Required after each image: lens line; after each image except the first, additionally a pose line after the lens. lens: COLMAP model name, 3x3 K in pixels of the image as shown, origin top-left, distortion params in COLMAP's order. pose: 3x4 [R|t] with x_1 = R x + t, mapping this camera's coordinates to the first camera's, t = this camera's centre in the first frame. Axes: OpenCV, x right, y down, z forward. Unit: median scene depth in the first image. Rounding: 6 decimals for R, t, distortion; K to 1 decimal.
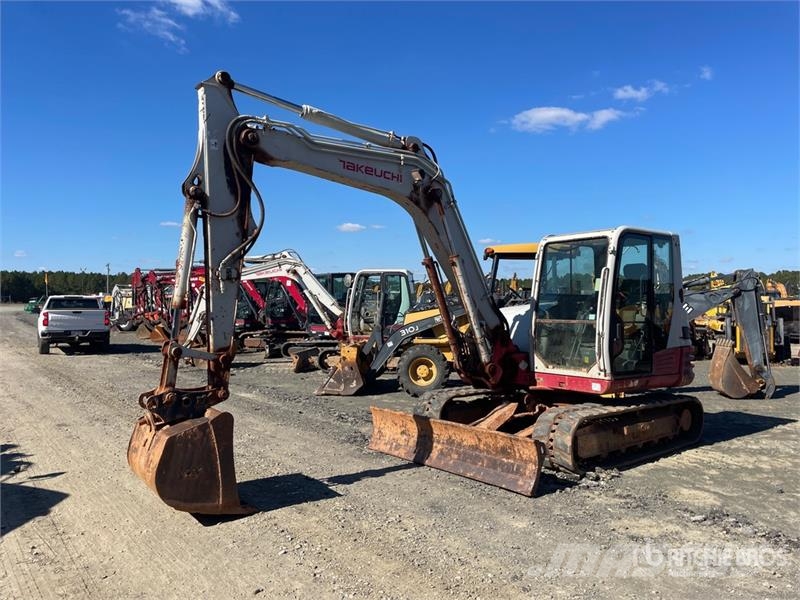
lens RADIAL K [[615.7, 0, 411.7], [0, 615.7, 292.2], [0, 0, 1]] dist [0.043729, -0.014999]
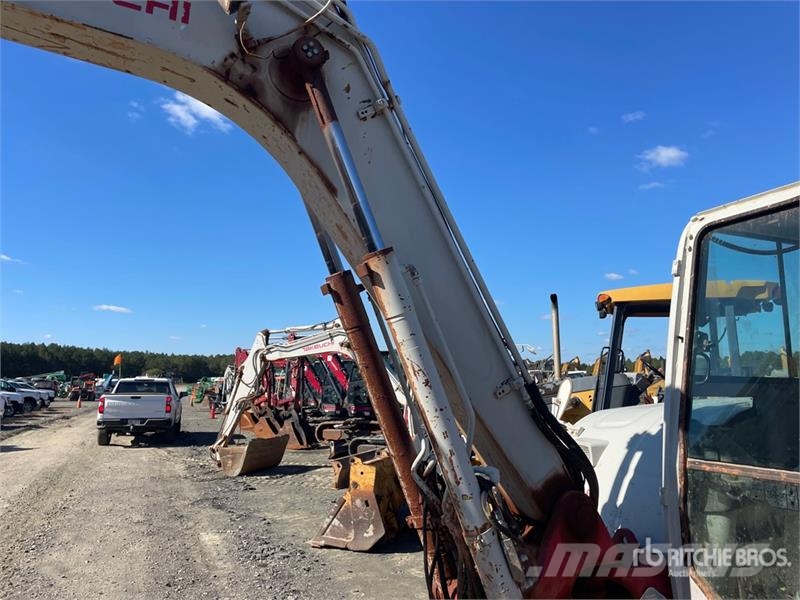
lens RADIAL K [[600.1, 0, 410.3], [0, 600.1, 290.3], [0, 0, 1]] dist [0.092639, -0.124228]
pose [[0.967898, -0.037260, -0.248568, 0.069979], [0.003304, 0.990752, -0.135646, 0.000266], [0.251324, 0.130470, 0.959069, 0.312365]]
